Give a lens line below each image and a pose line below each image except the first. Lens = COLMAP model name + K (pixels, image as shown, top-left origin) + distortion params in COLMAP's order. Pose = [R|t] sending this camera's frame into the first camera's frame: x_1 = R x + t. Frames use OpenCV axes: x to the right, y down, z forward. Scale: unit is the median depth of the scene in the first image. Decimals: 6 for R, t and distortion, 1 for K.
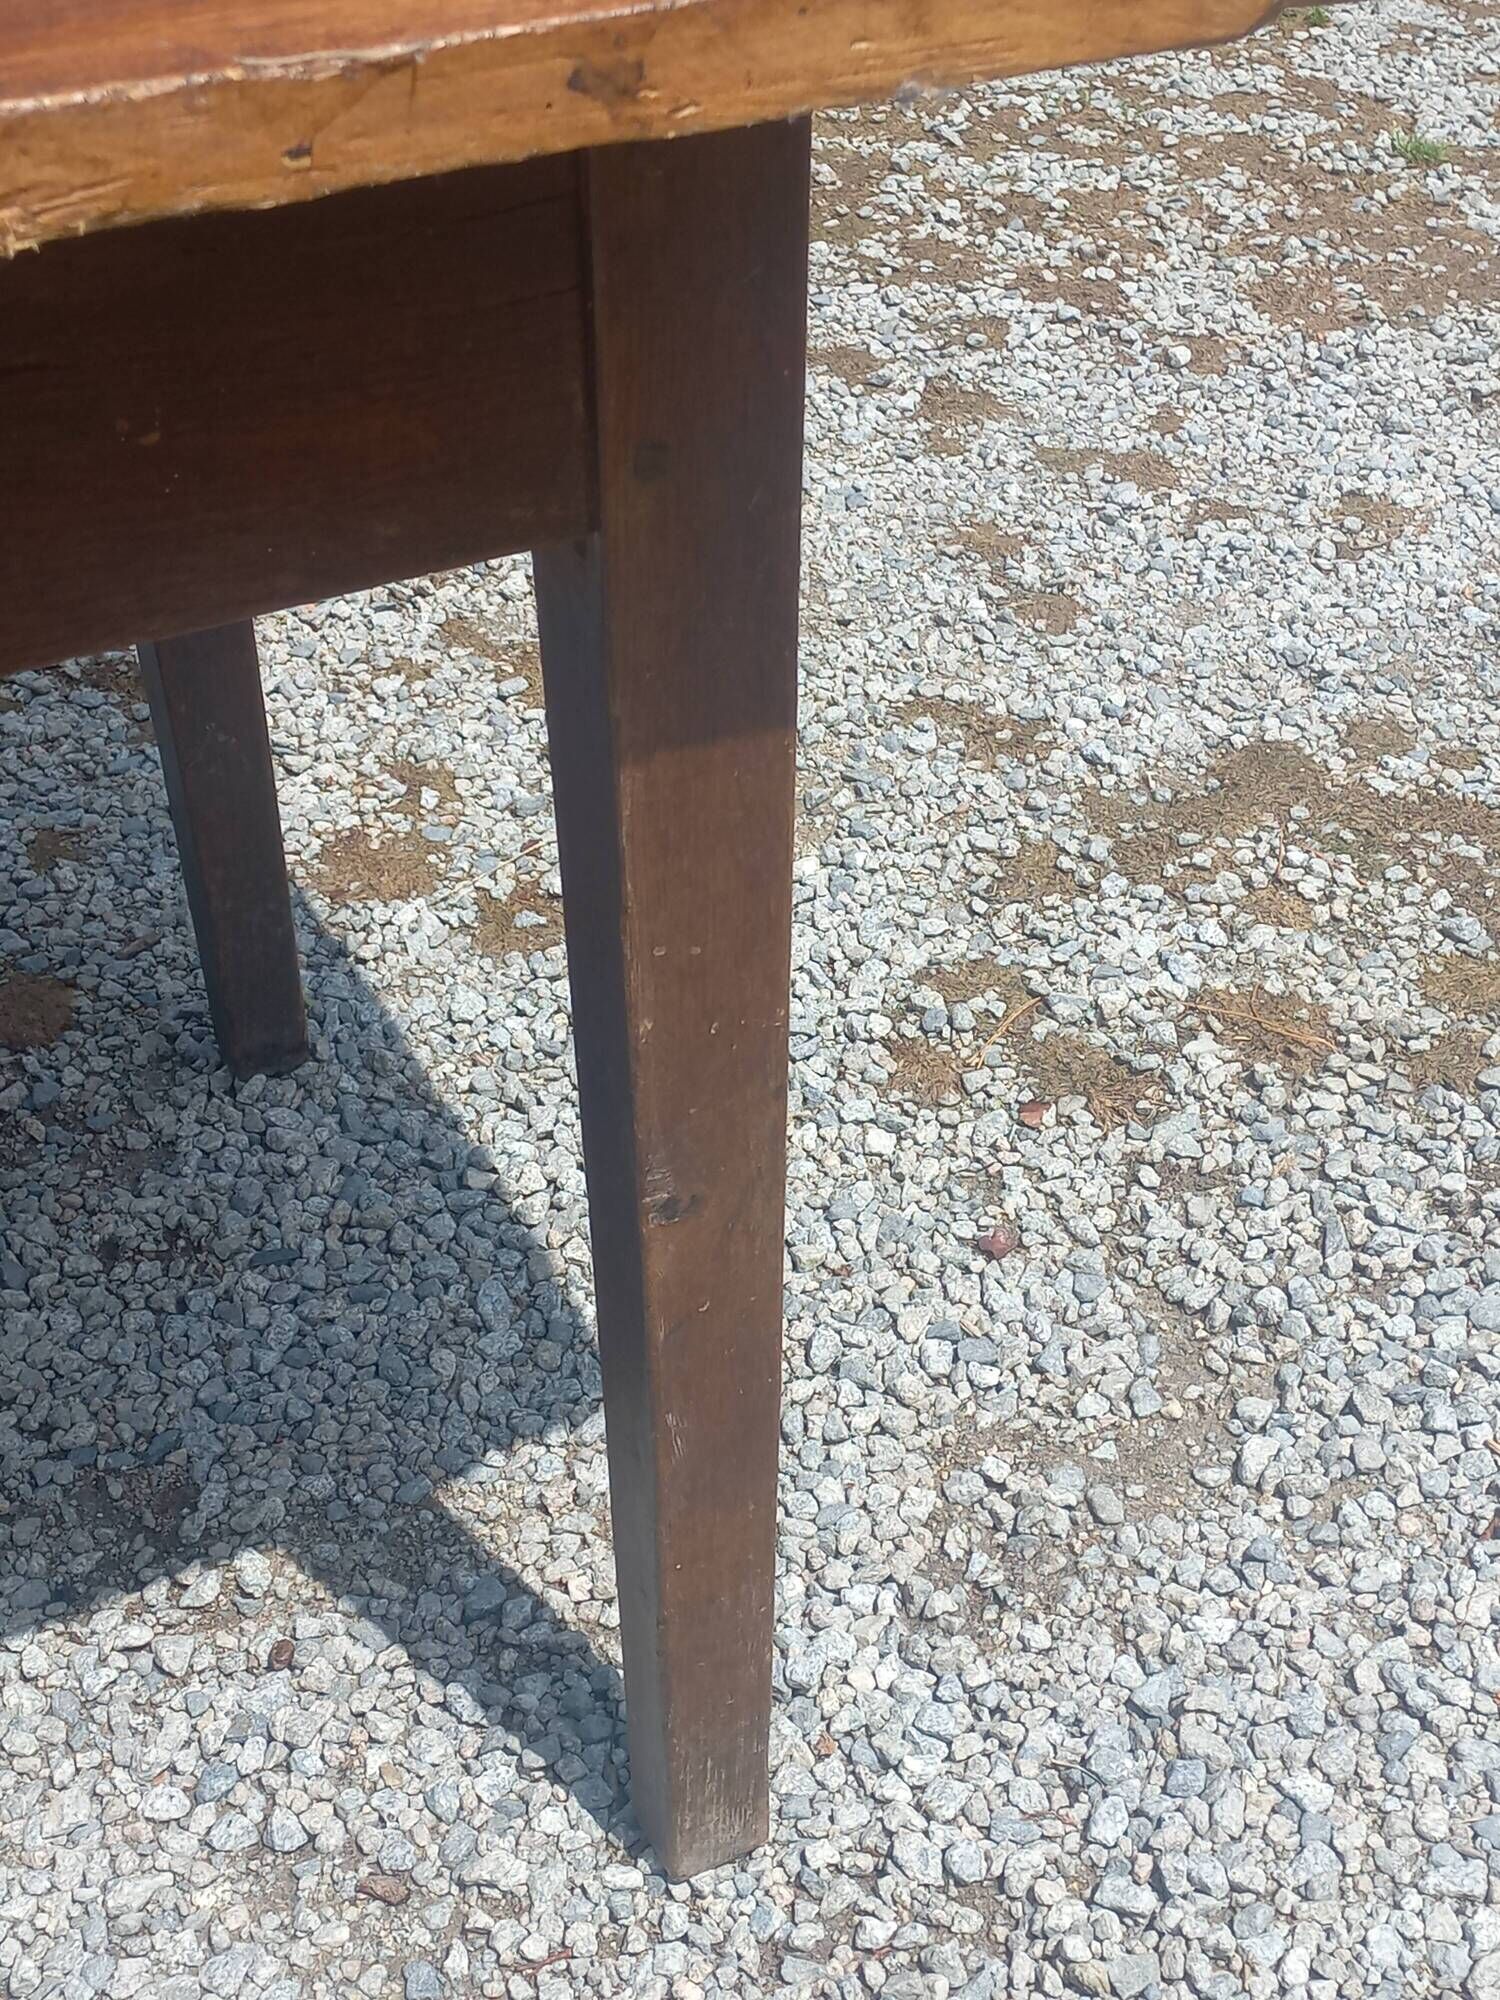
lens RADIAL K [[2965.5, 0, 704.9], [0, 2965.5, 1066.4], [0, 0, 1]] dist [0.079769, 0.000000]
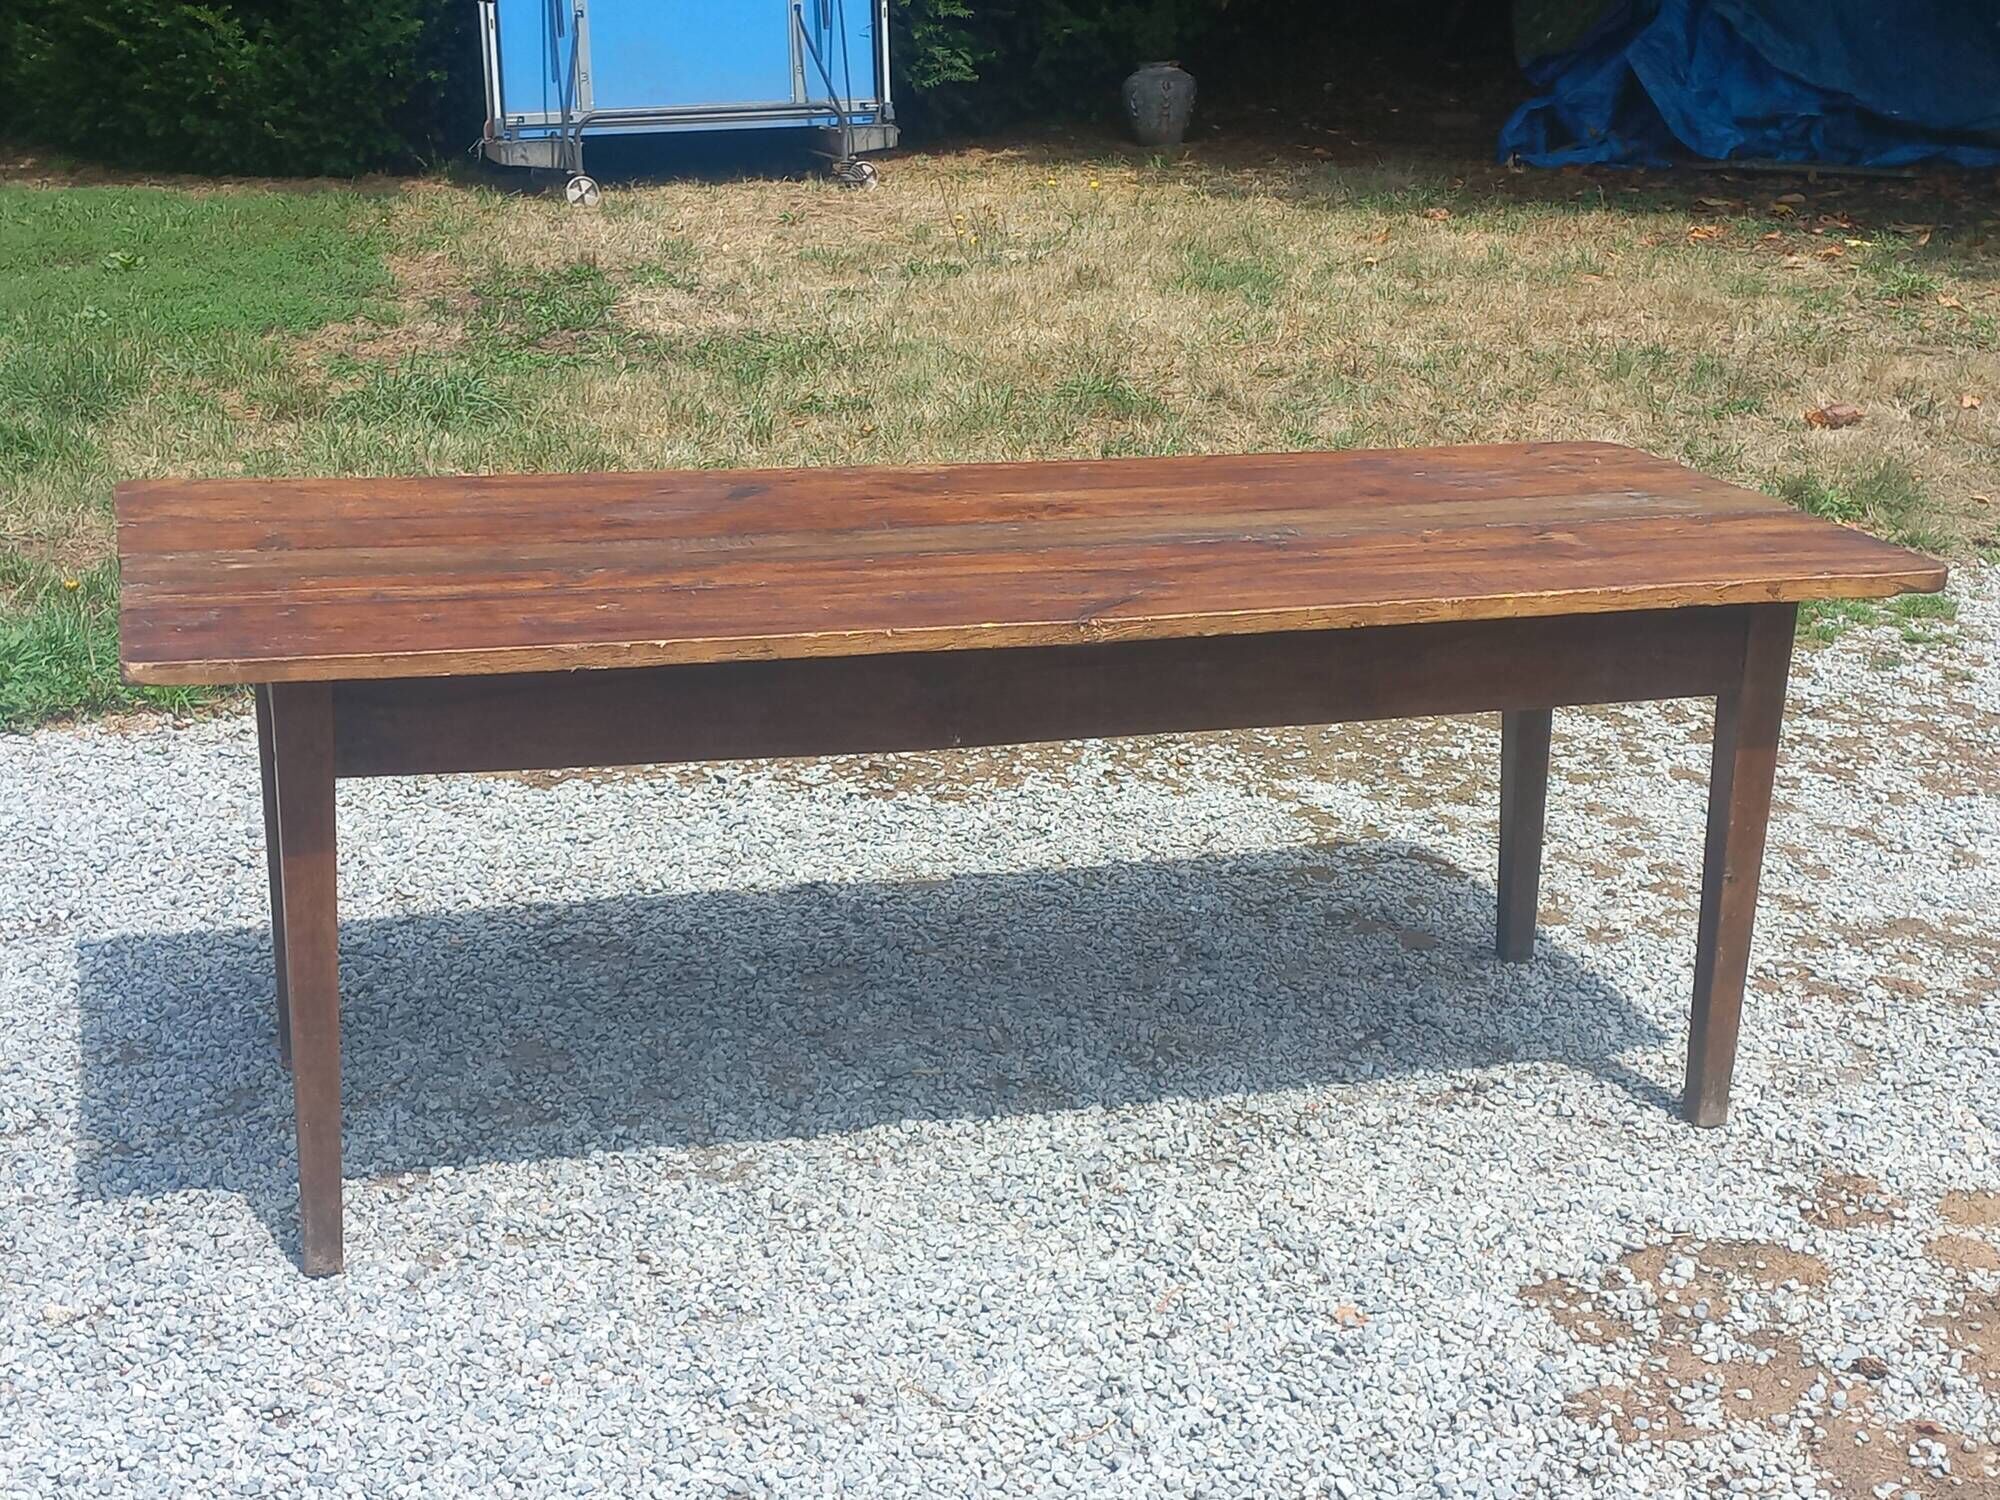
lens RADIAL K [[2759.5, 0, 946.4], [0, 2759.5, 822.5], [0, 0, 1]] dist [0.068459, 0.000000]
pose [[0.978259, 0.097222, -0.183187, -0.179655], [-0.146162, 0.949855, -0.276428, 0.578201], [0.147126, 0.297193, 0.943414, -1.331447]]
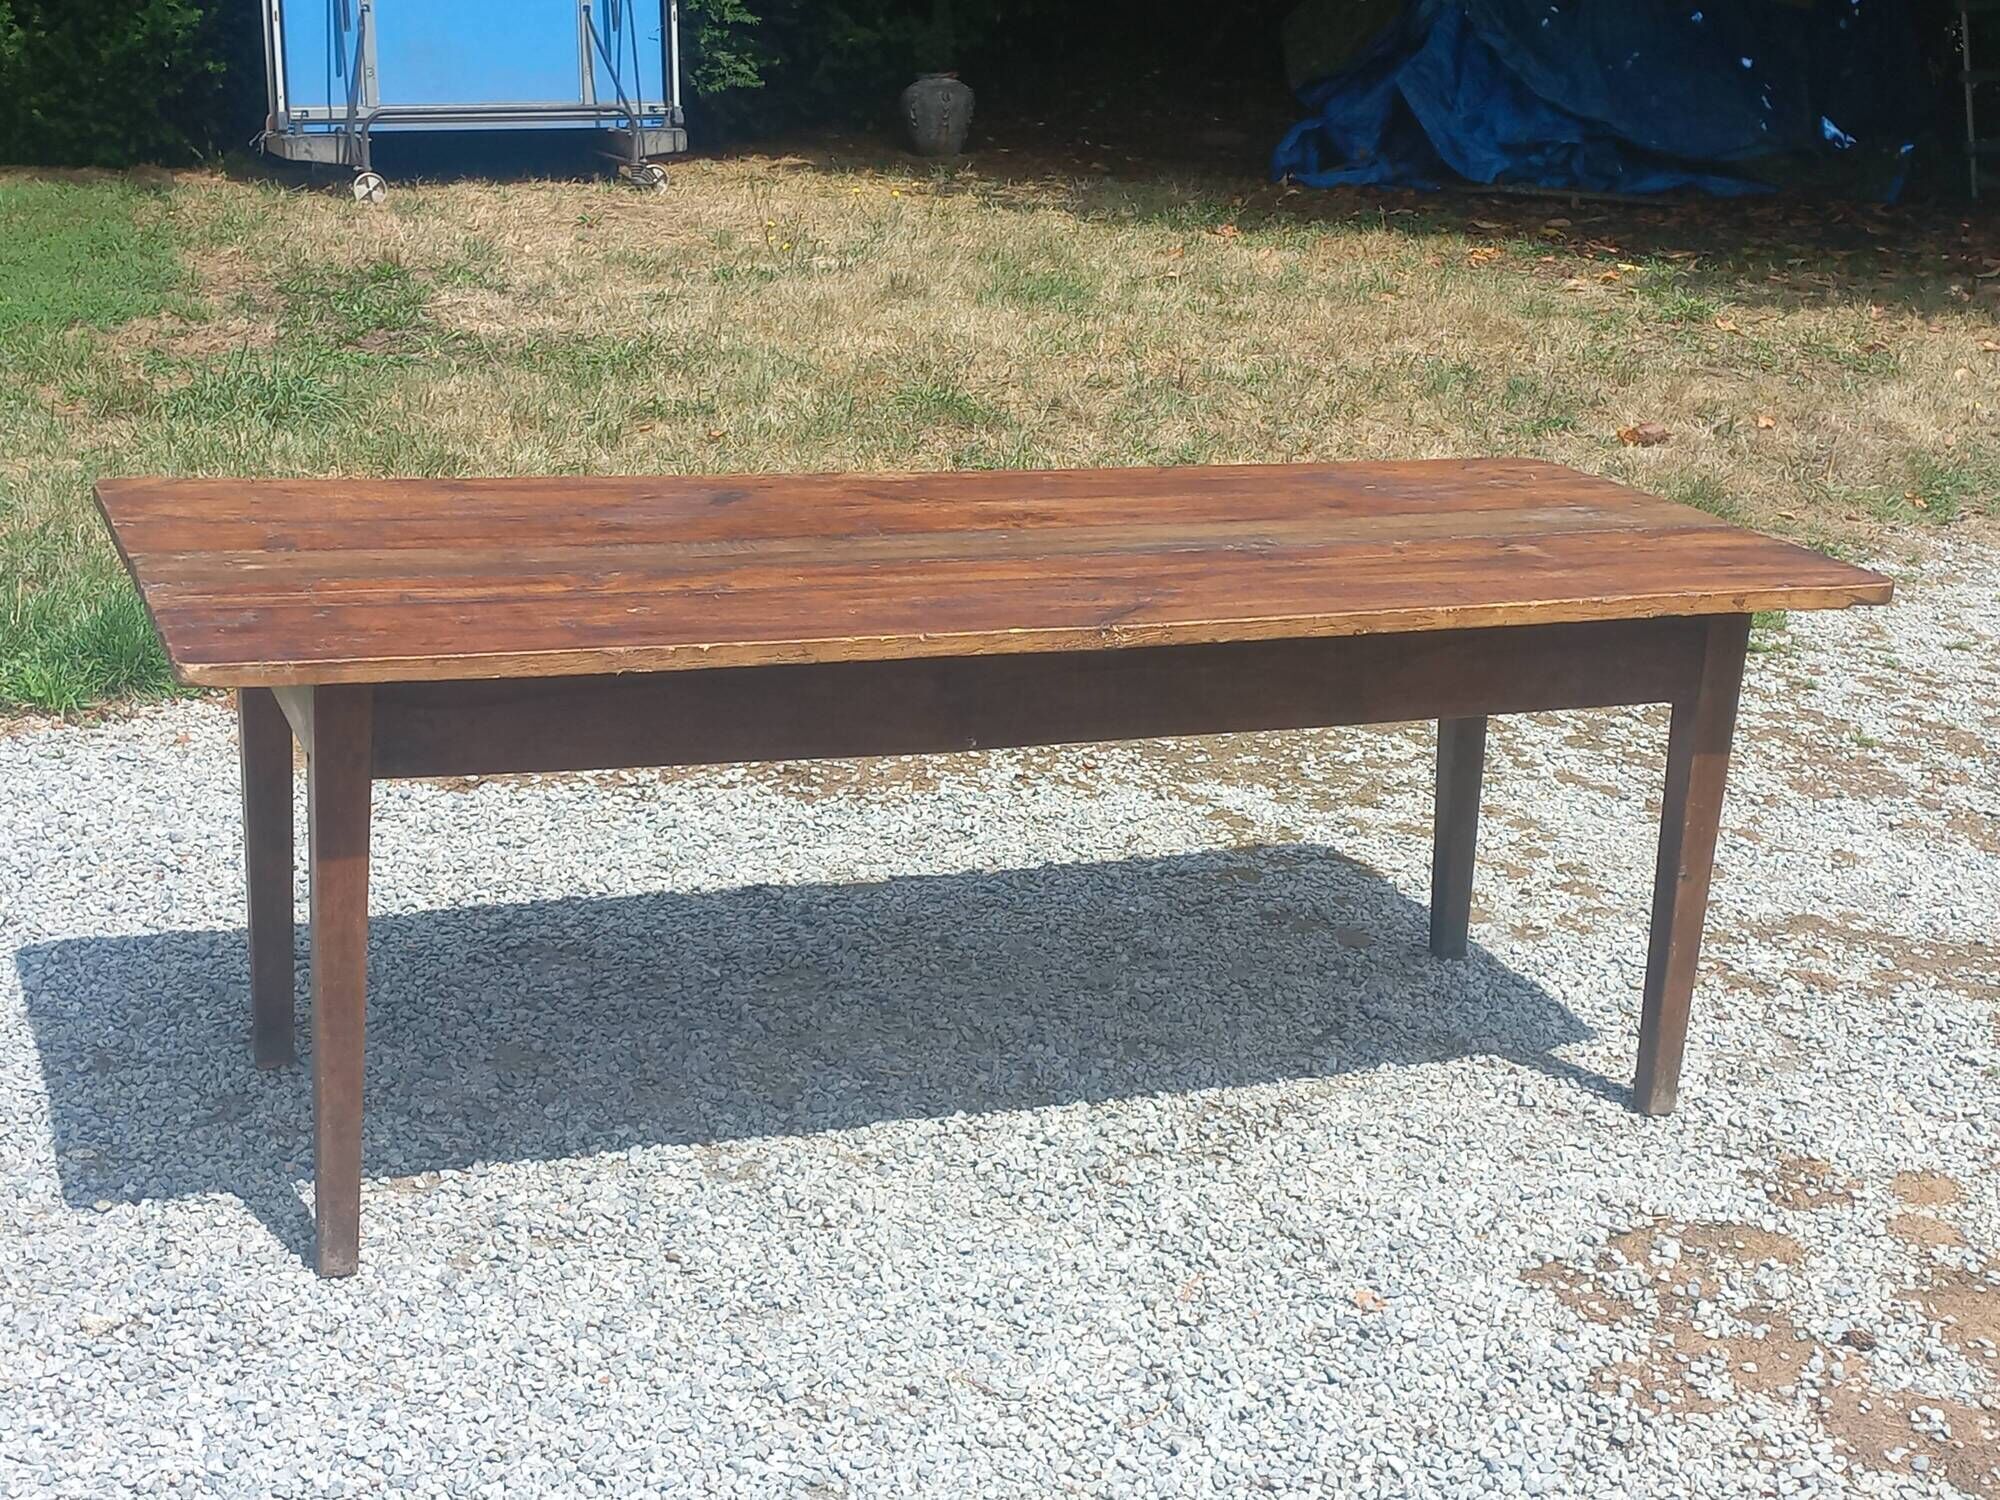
lens RADIAL K [[2759.5, 0, 950.3], [0, 2759.5, 820.4], [0, 0, 1]] dist [0.068459, 0.000000]
pose [[0.991959, 0.094911, -0.083722, -0.360303], [-0.115508, 0.949294, -0.292402, 0.614105], [0.051725, 0.299721, 0.952624, -1.378800]]
